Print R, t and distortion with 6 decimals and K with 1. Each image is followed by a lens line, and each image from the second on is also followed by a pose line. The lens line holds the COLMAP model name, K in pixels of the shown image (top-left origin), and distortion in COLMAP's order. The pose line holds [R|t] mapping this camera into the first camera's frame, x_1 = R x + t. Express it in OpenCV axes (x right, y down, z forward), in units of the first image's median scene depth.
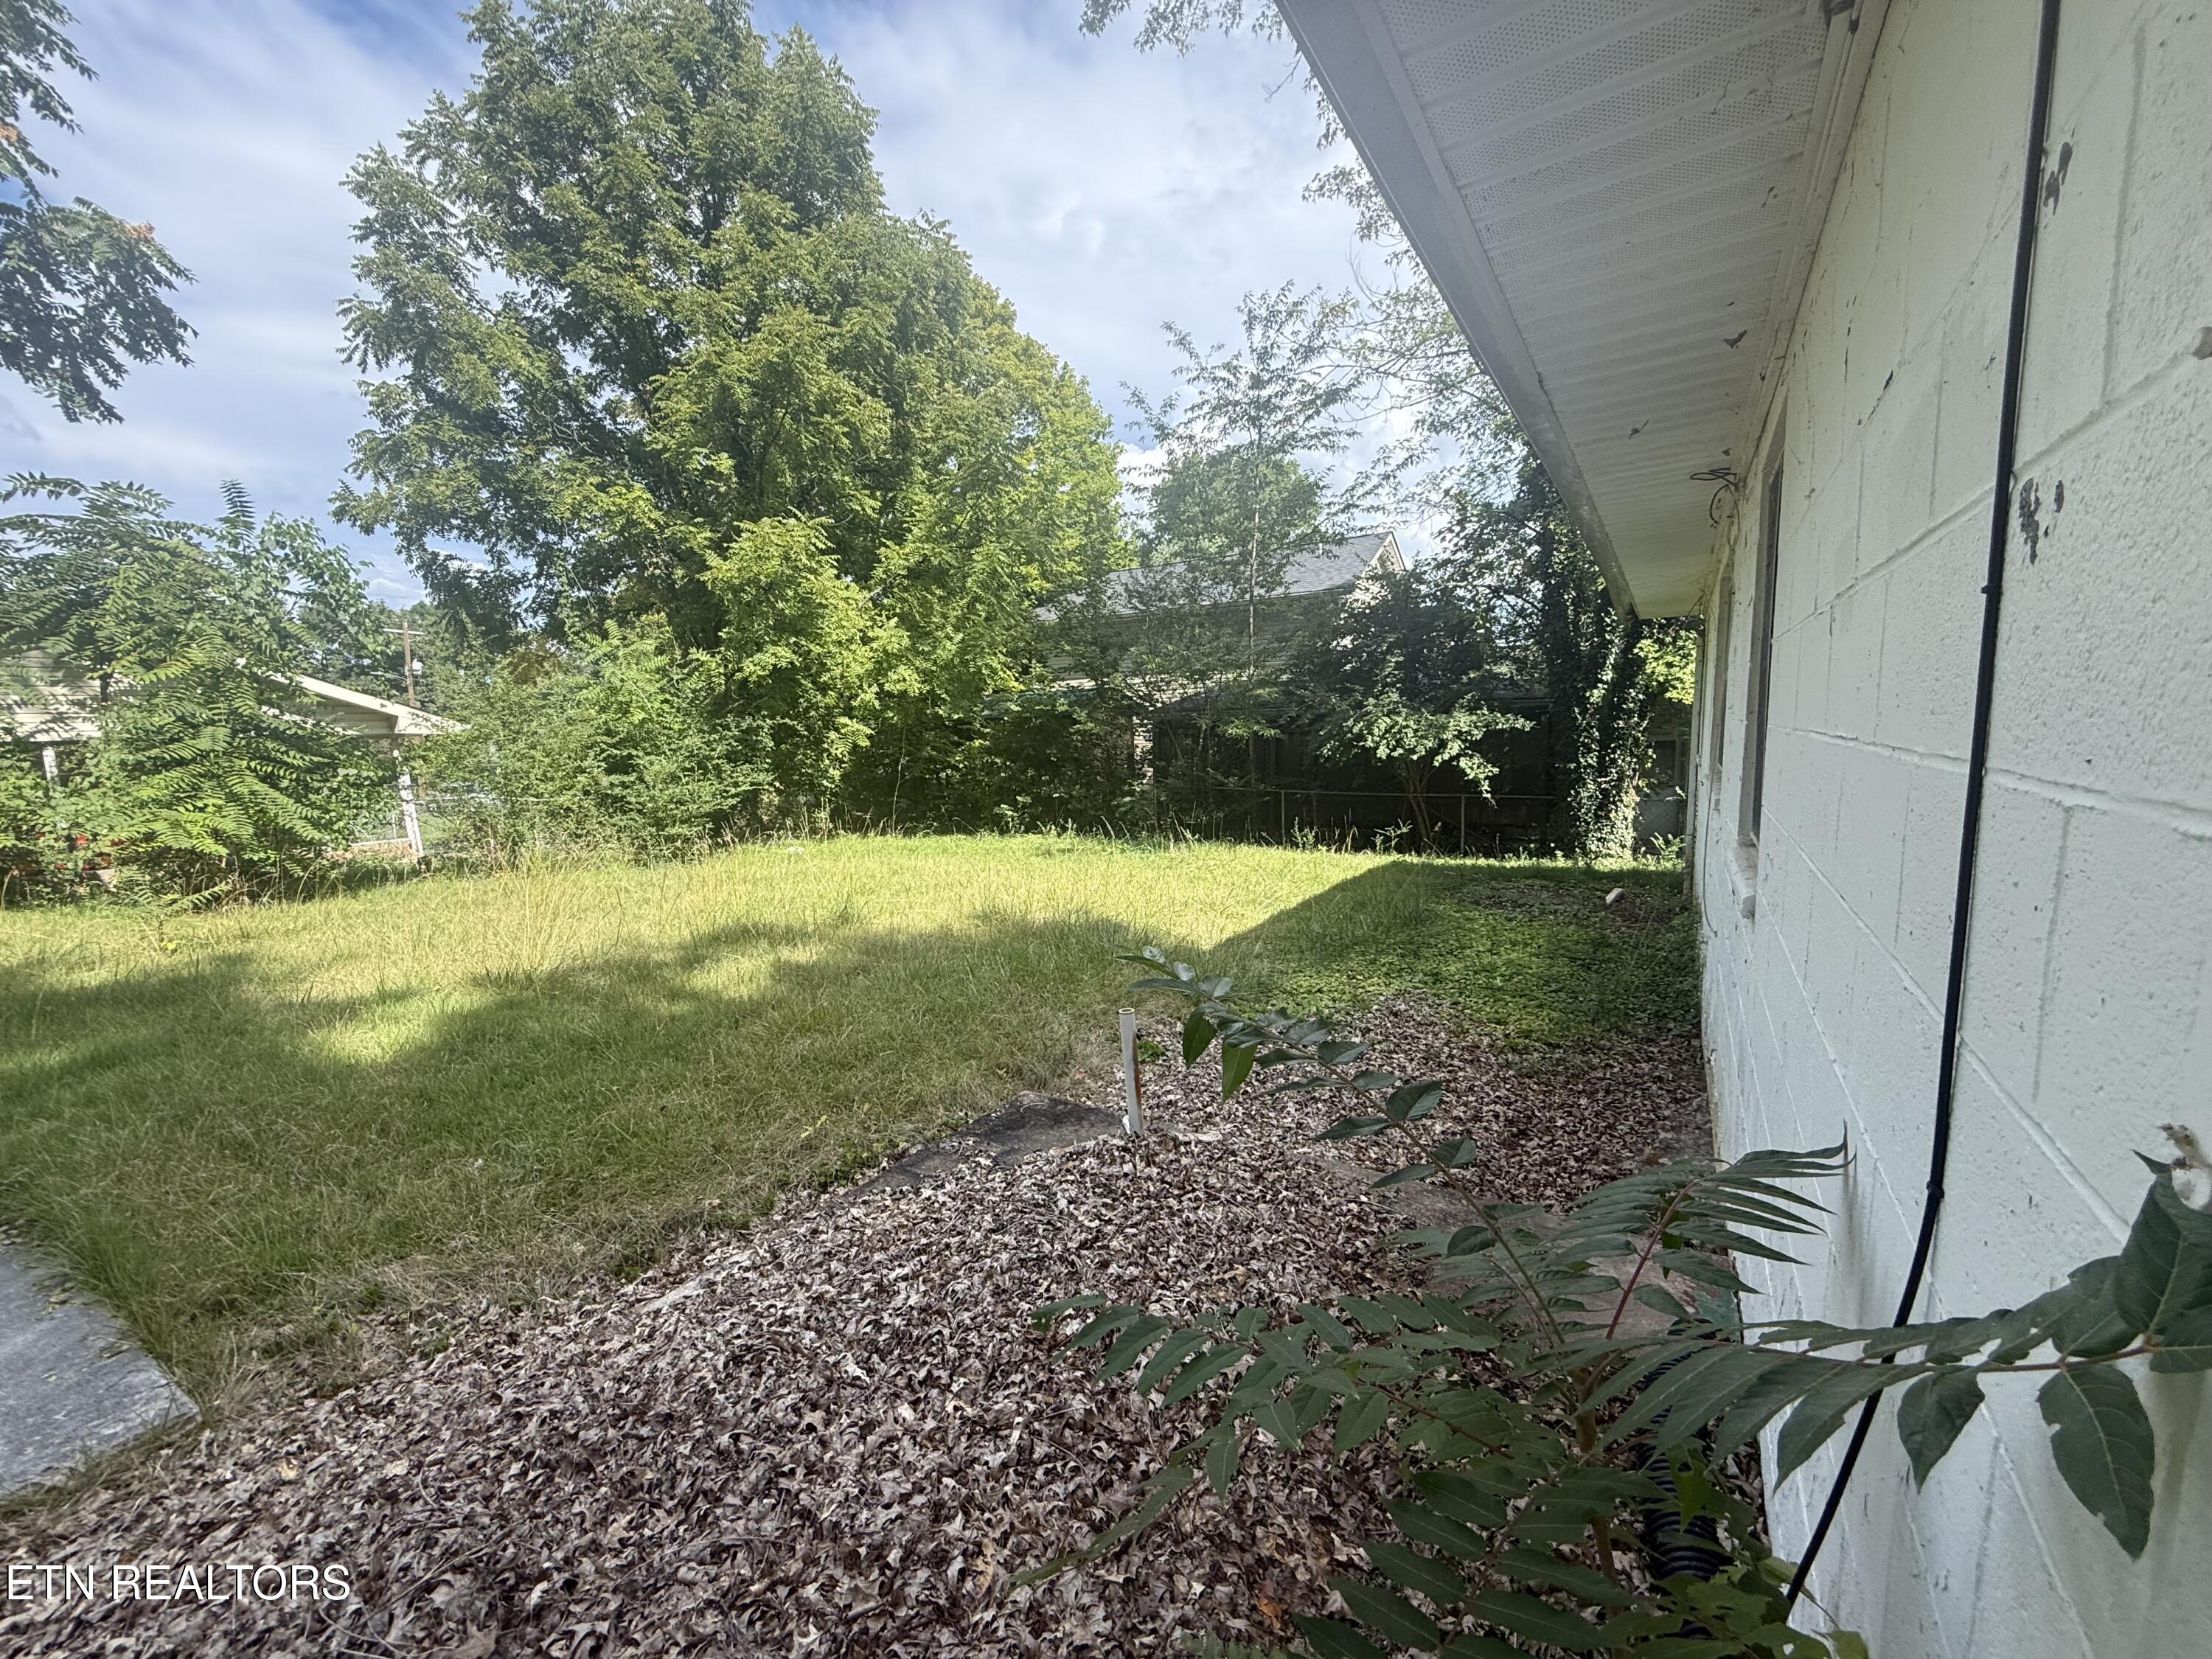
lens RADIAL K [[883.8, 0, 1106.1], [0, 883.8, 824.4], [0, 0, 1]] dist [-0.000060, 0.000895]
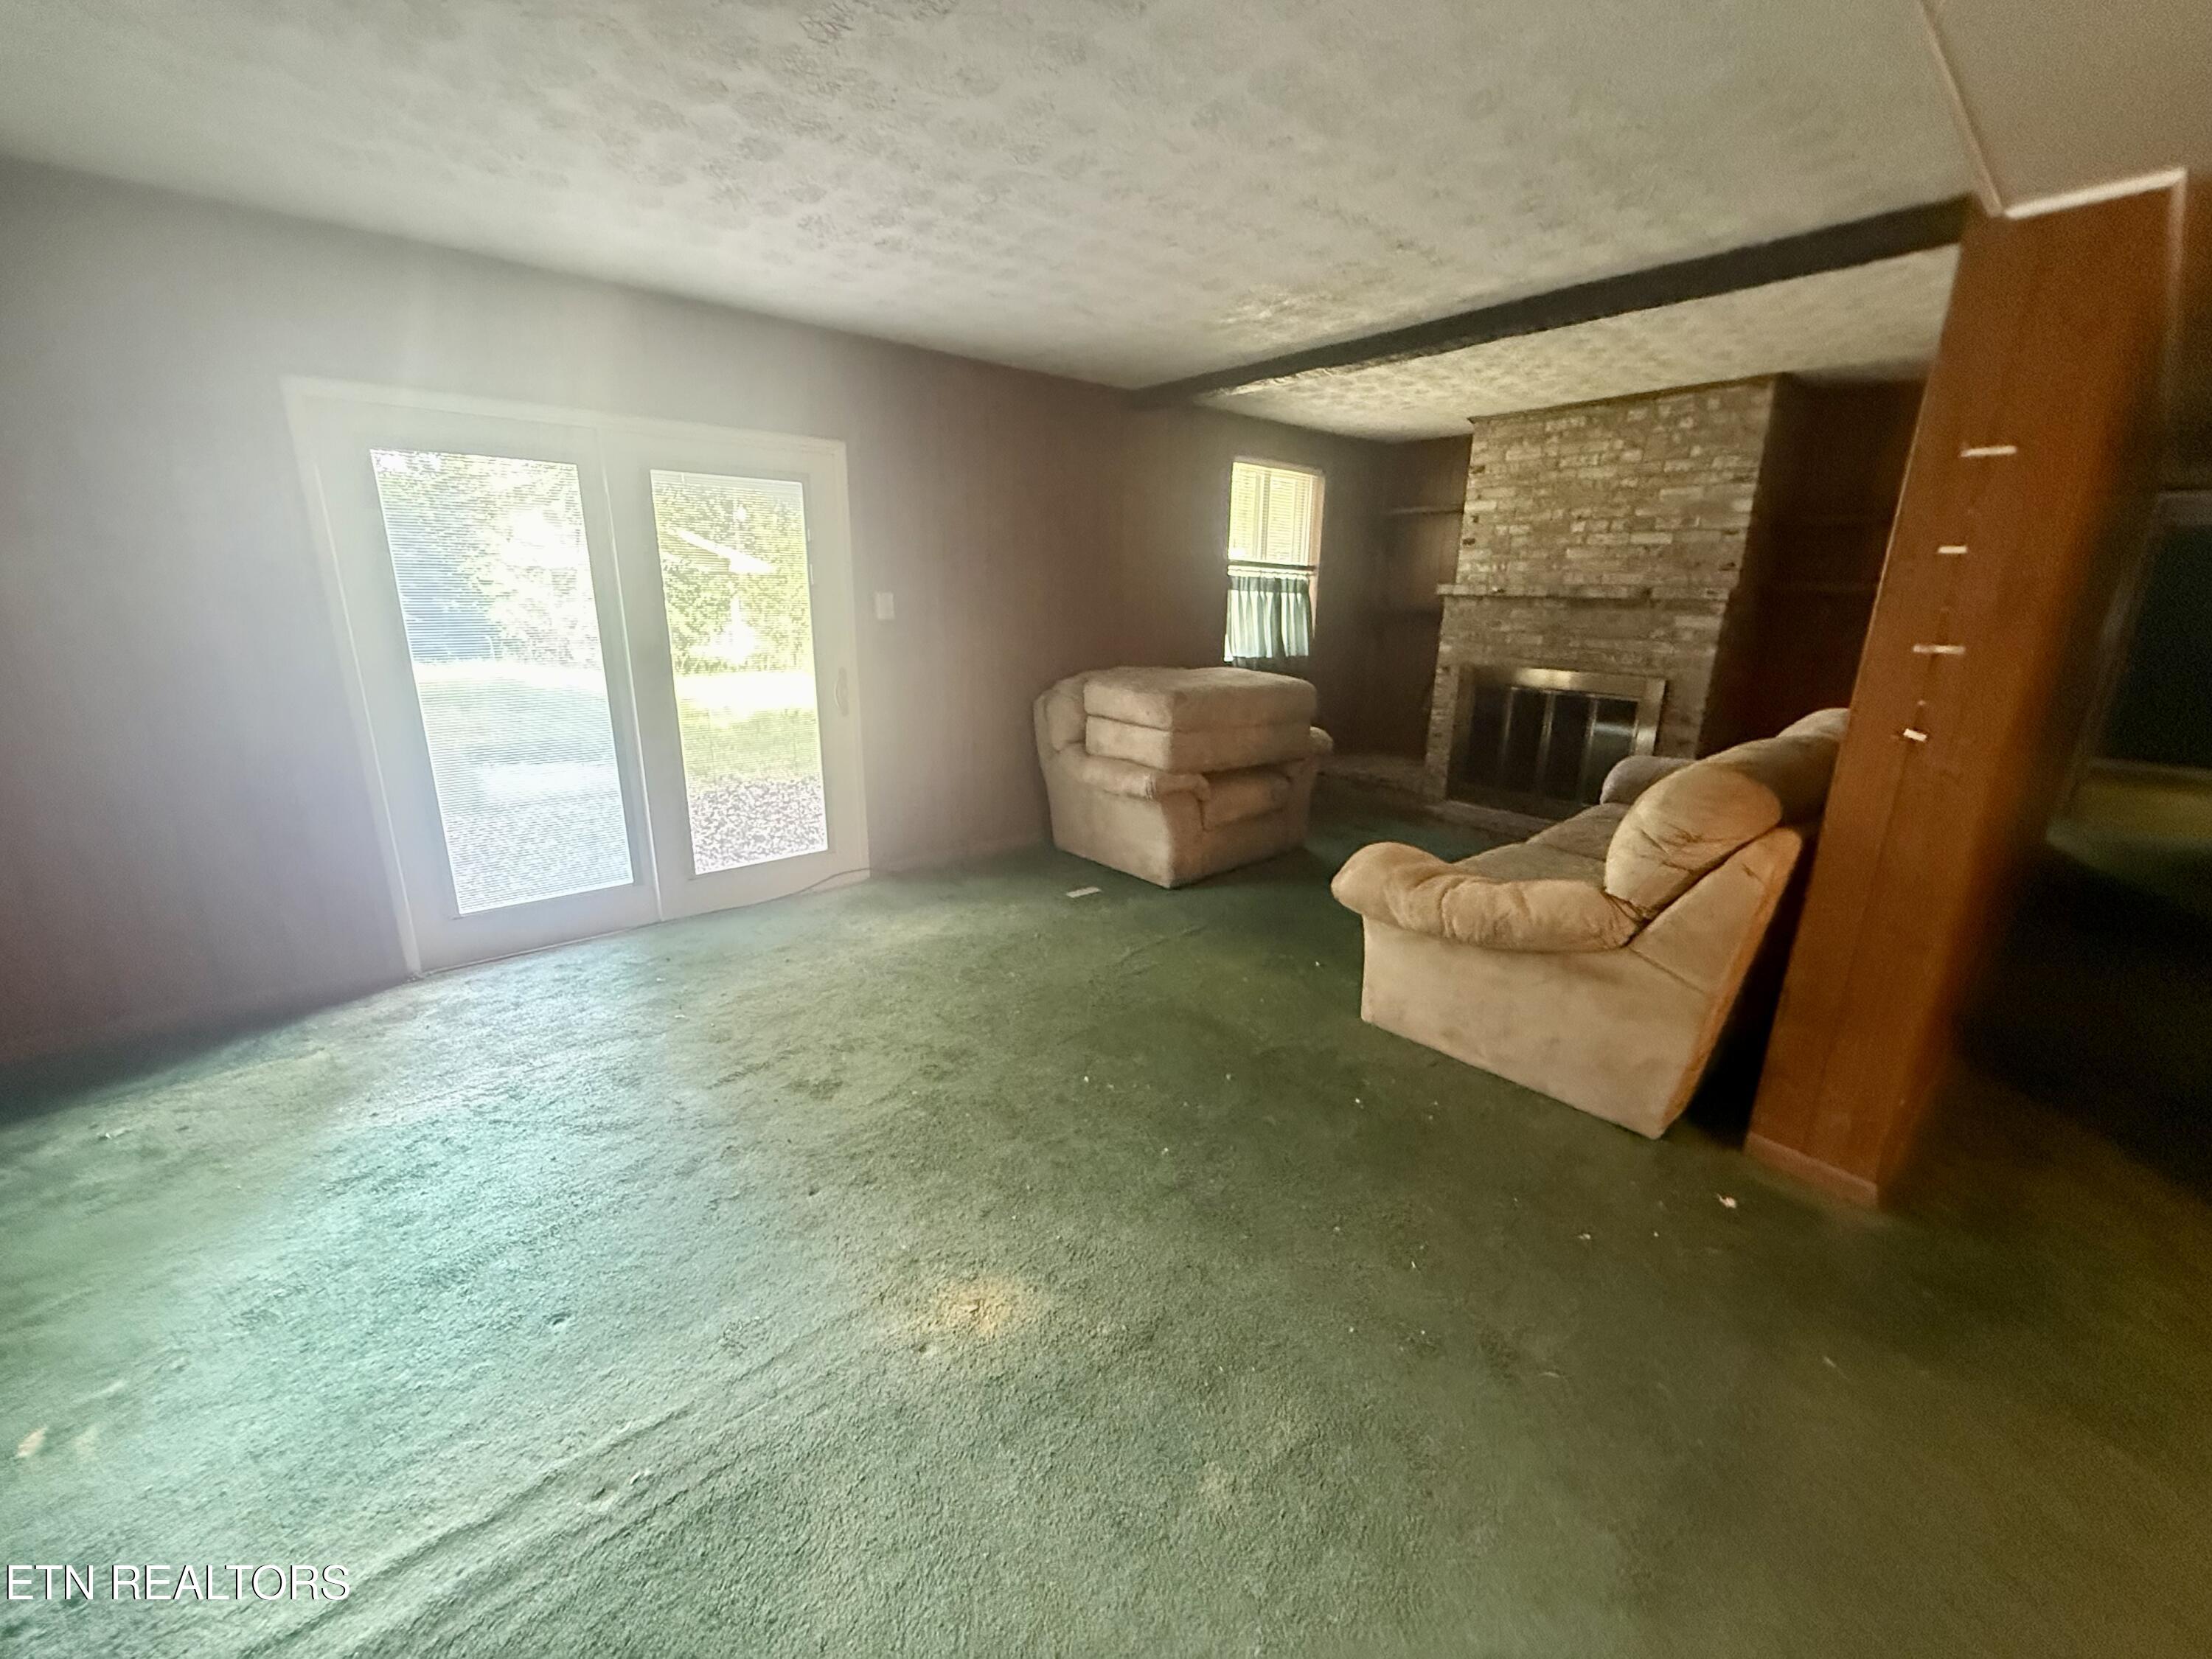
lens RADIAL K [[883.8, 0, 1103.9], [0, 883.8, 835.4], [0, 0, 1]] dist [-0.000060, 0.000895]
pose [[0.958758, 0.117074, -0.258991, 0.338654], [-0.073649, 0.982435, 0.171458, 0.046956], [0.274515, -0.145312, 0.950540, -0.437490]]
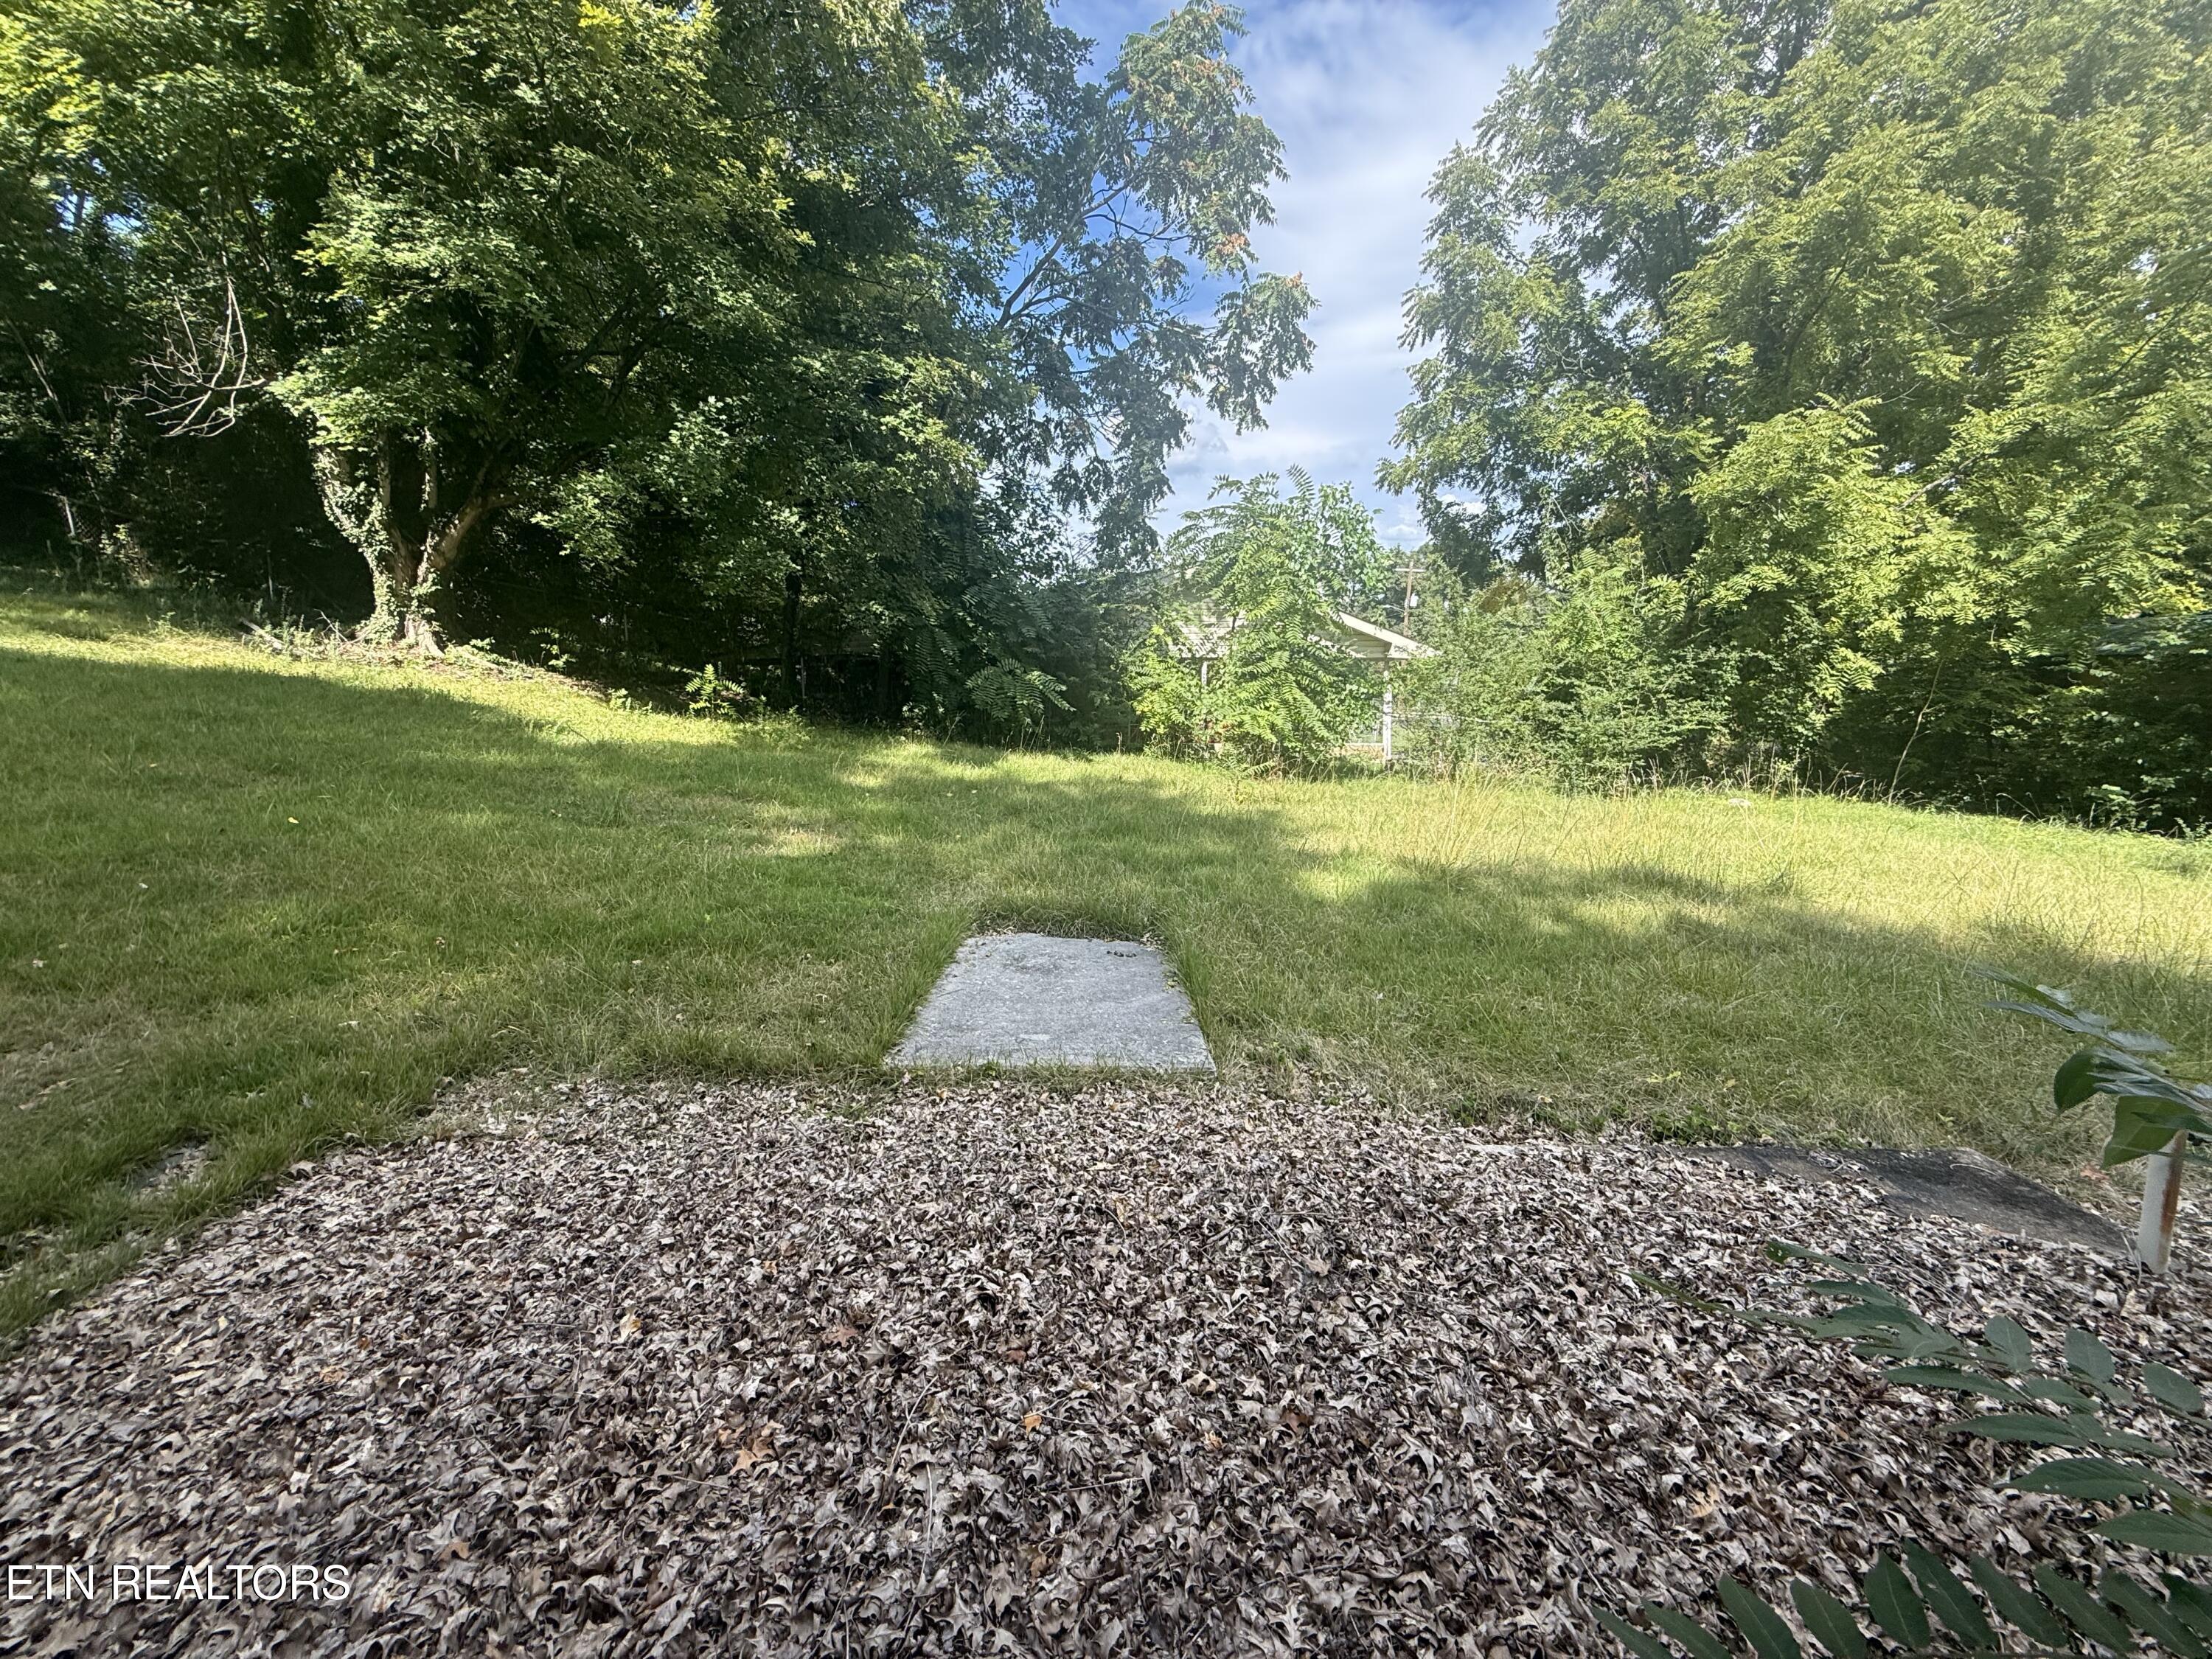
lens RADIAL K [[883.8, 0, 1099.4], [0, 883.8, 835.6], [0, 0, 1]] dist [-0.000060, 0.000895]
pose [[0.551018, 0.188261, -0.812980, 0.030553], [-0.113184, 0.982078, 0.150706, 0.001131], [0.826782, 0.008975, 0.562450, -0.030168]]
